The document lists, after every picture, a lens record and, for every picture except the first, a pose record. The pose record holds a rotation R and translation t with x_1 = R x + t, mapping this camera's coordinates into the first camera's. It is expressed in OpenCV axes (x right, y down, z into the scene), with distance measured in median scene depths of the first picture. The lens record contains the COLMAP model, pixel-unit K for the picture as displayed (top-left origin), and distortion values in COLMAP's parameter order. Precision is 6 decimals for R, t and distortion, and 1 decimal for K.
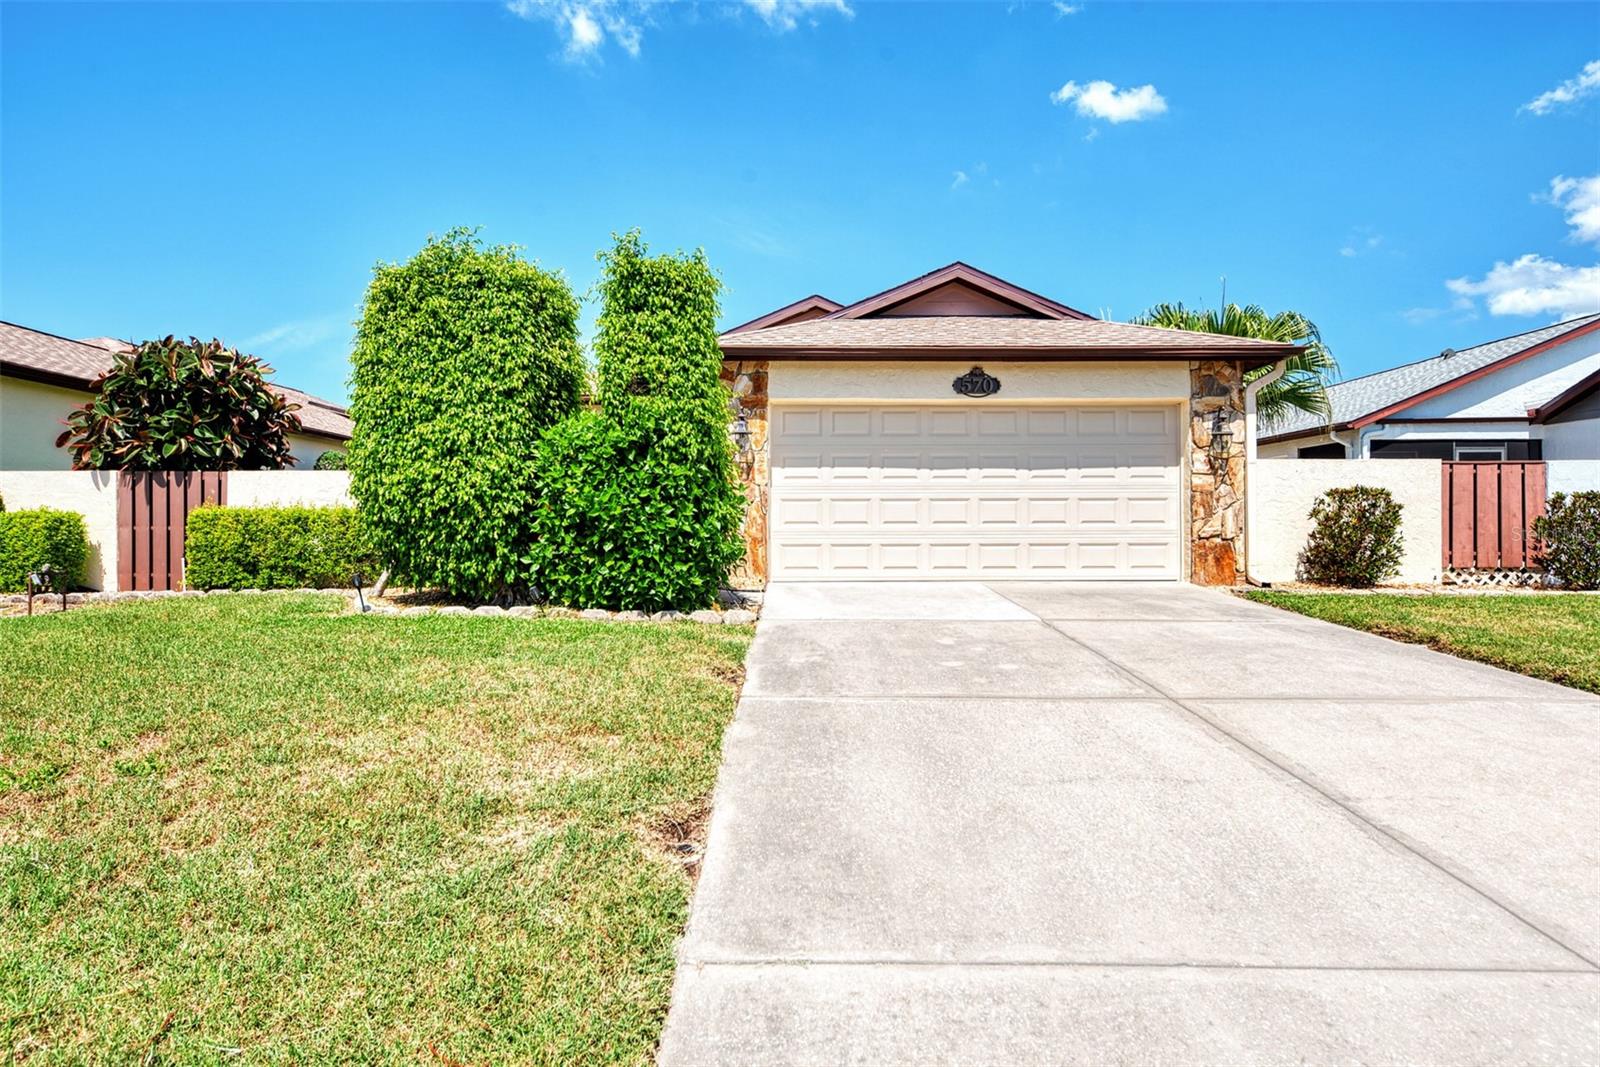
lens RADIAL K [[922.0, 0, 800.0], [0, 922.0, 533.5], [0, 0, 1]] dist [-0.000823, 0.000055]
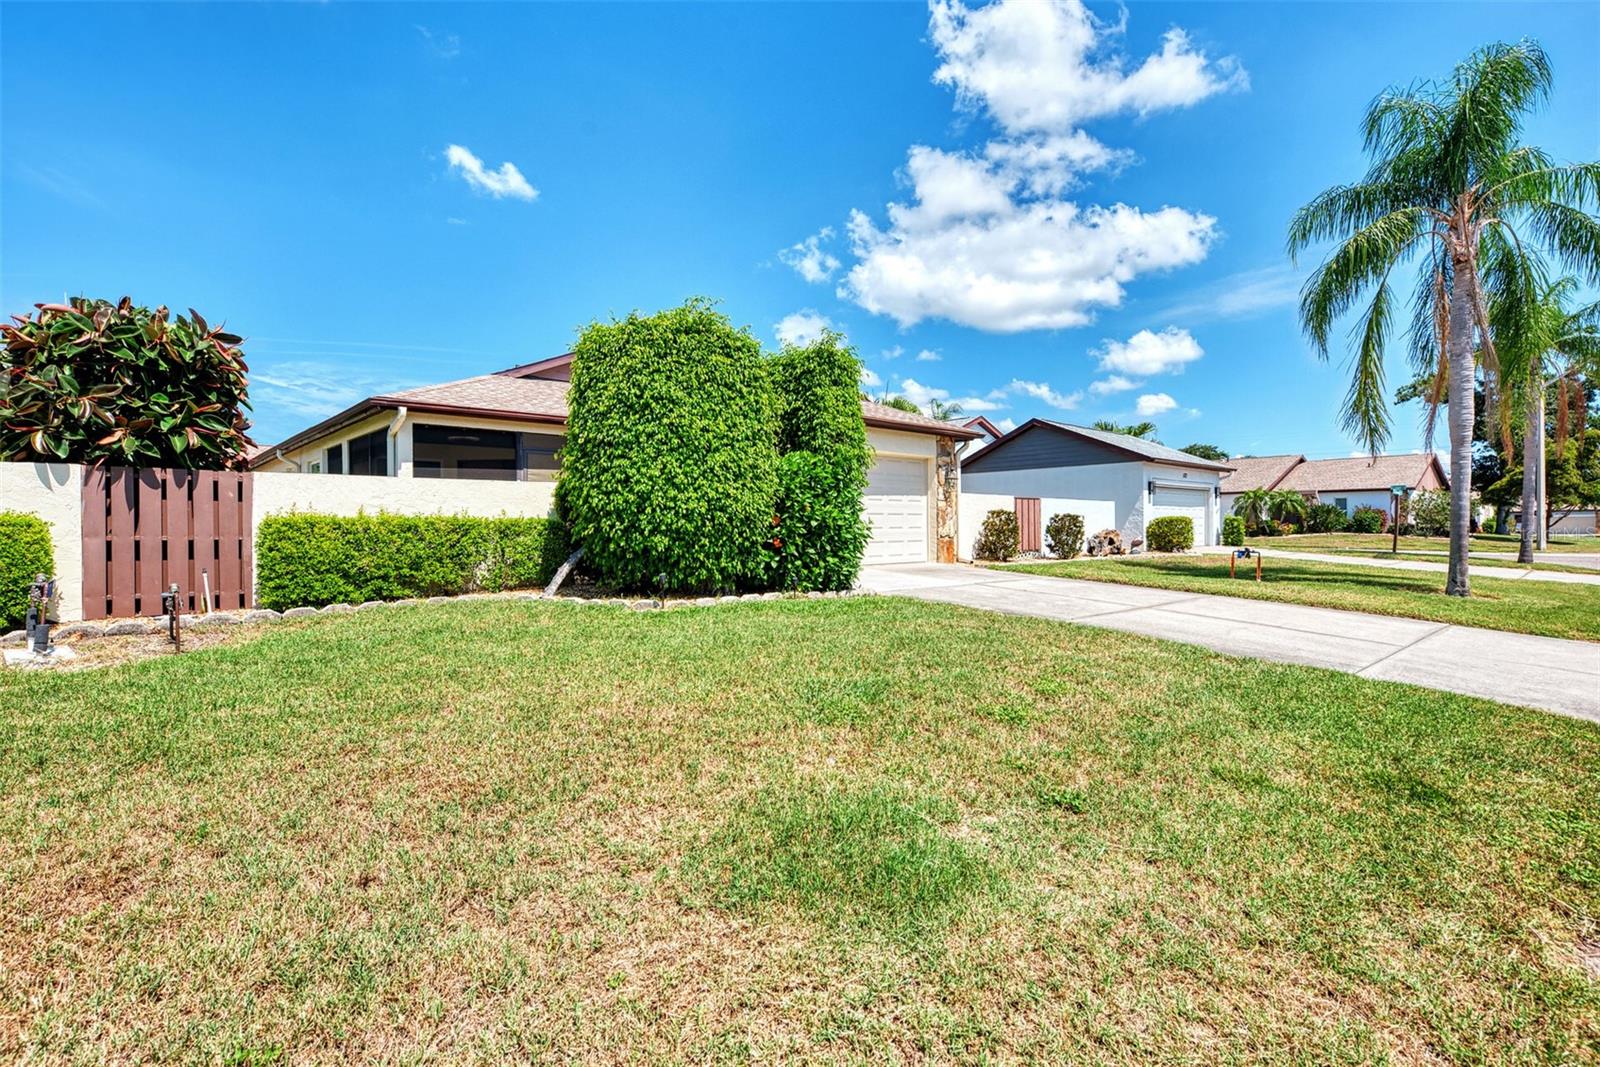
lens RADIAL K [[765.9, 0, 800.0], [0, 765.9, 533.5], [0, 0, 1]] dist [-0.000539, -0.000109]
pose [[0.728750, -0.007689, 0.684737, -0.747511], [0.009758, 0.999952, 0.000844, -0.005086], [-0.684710, 0.006067, 0.728790, 0.115332]]
